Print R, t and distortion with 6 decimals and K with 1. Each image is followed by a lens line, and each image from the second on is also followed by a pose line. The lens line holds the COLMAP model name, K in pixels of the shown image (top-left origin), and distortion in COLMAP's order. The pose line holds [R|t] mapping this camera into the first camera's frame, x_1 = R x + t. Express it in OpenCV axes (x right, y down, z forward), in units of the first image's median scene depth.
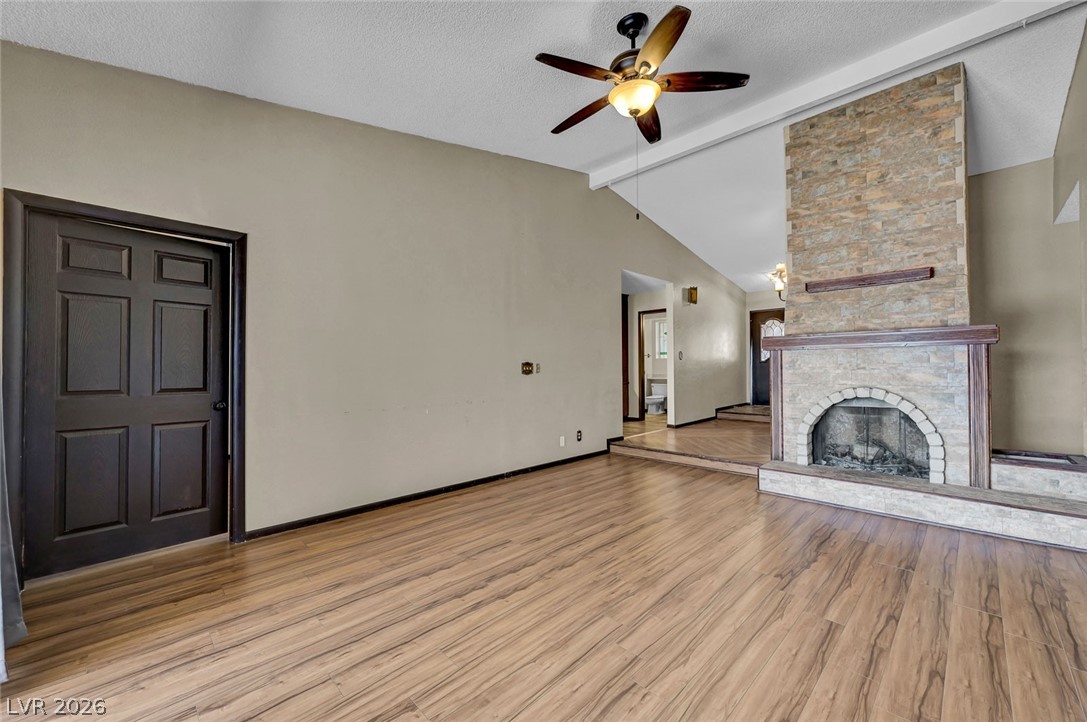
lens RADIAL K [[425.9, 0, 545.5], [0, 425.9, 364.7], [0, 0, 1]] dist [-0.001109, 0.000112]
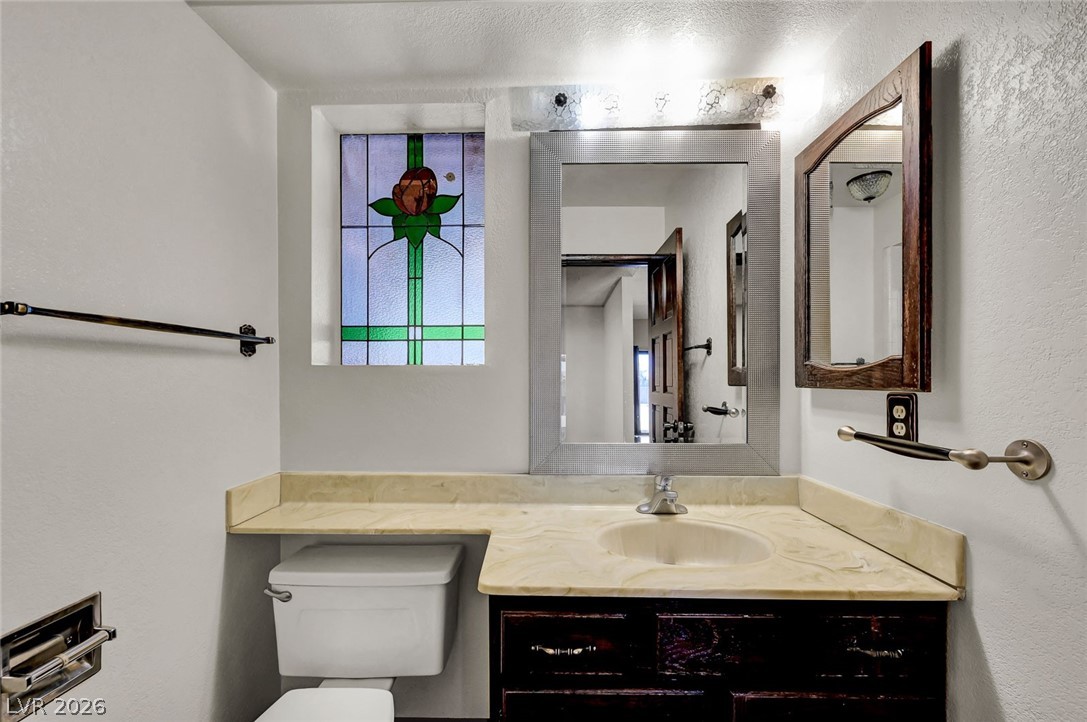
lens RADIAL K [[425.9, 0, 545.5], [0, 425.9, 364.7], [0, 0, 1]] dist [-0.001109, 0.000112]
pose [[0.714618, 0.001187, 0.699514, 0.216107], [-0.006784, 0.999963, 0.005234, -0.016358], [-0.699482, -0.008486, 0.714600, 0.844469]]
